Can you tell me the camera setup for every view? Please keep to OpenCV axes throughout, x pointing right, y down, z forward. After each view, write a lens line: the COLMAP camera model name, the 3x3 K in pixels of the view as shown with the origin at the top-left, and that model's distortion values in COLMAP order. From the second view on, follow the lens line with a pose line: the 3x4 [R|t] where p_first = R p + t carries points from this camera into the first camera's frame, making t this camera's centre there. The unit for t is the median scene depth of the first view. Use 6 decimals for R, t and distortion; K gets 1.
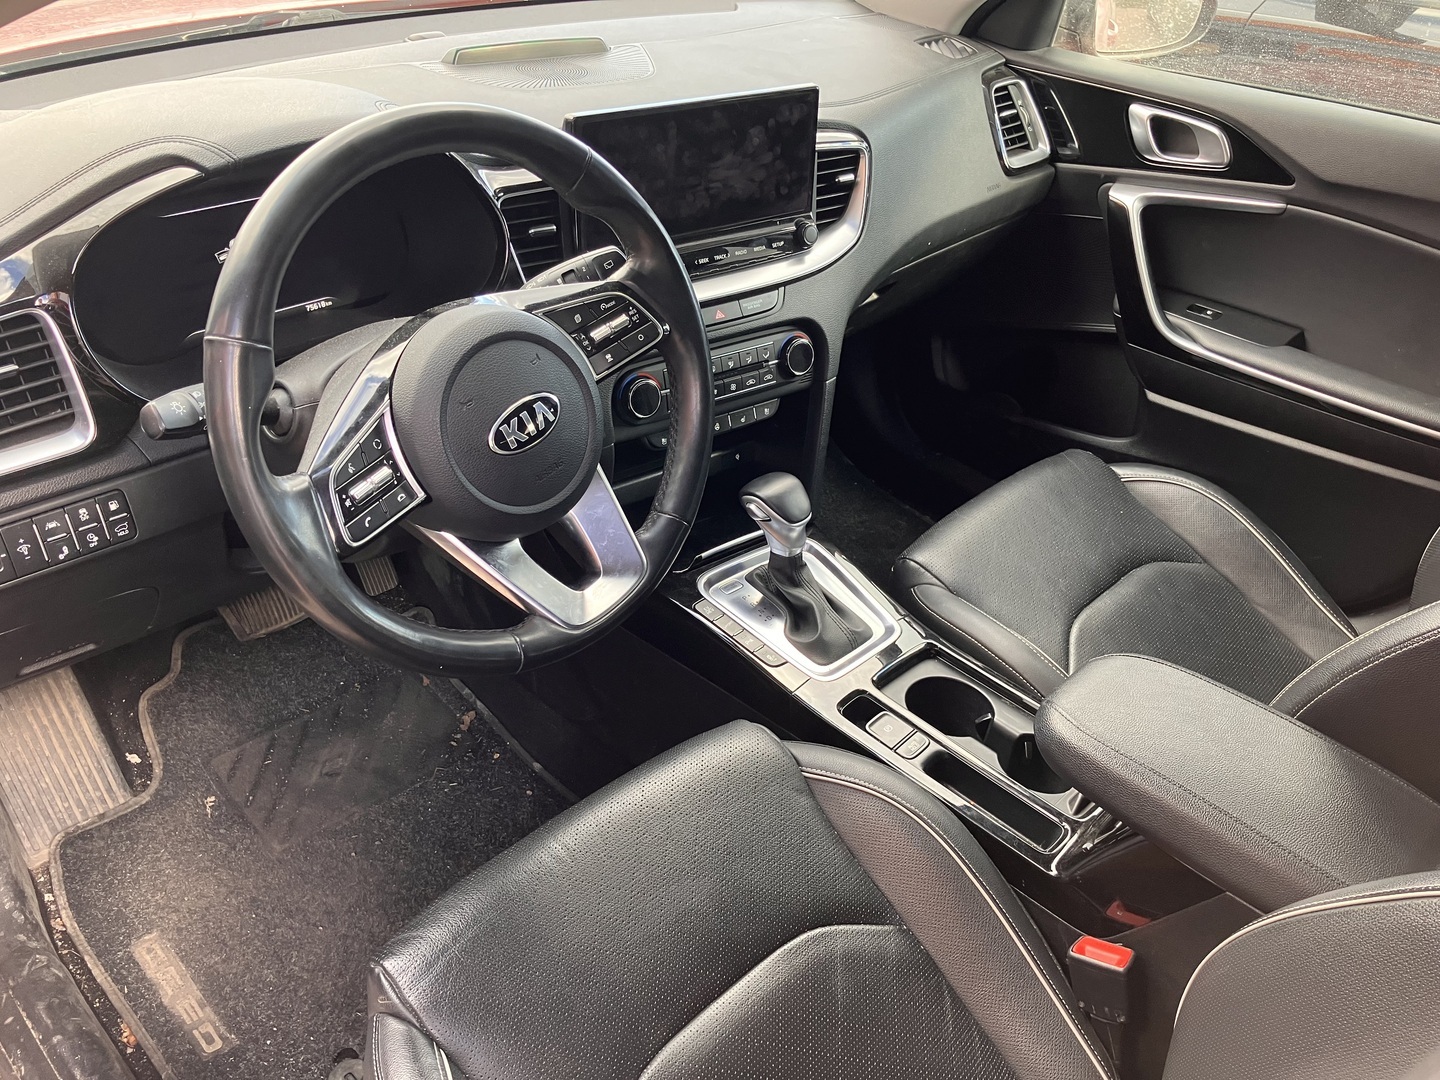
lens RADIAL K [[1180.8, 0, 722.5], [0, 1180.8, 547.2], [0, 0, 1]] dist [0.055869, -0.086238]
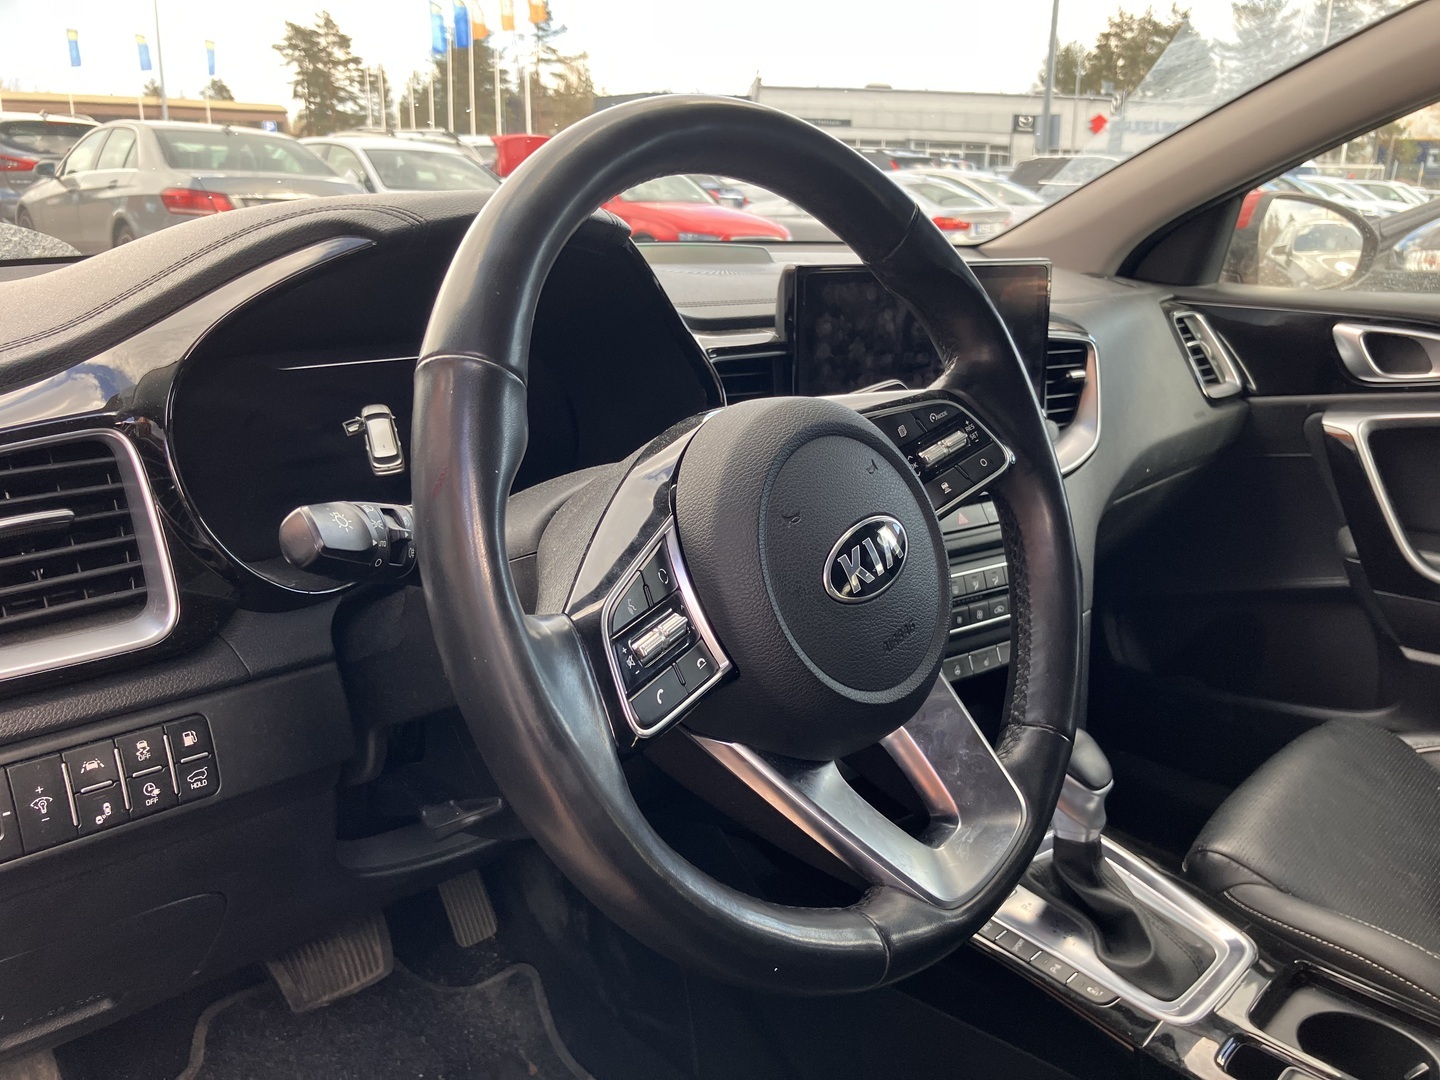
lens RADIAL K [[1180.8, 0, 722.5], [0, 1180.8, 547.2], [0, 0, 1]] dist [0.055869, -0.086238]
pose [[0.998828, -0.037821, 0.030187, -0.245200], [0.045570, 0.945019, -0.323826, 0.086581], [-0.016279, 0.324822, 0.945635, 0.366692]]
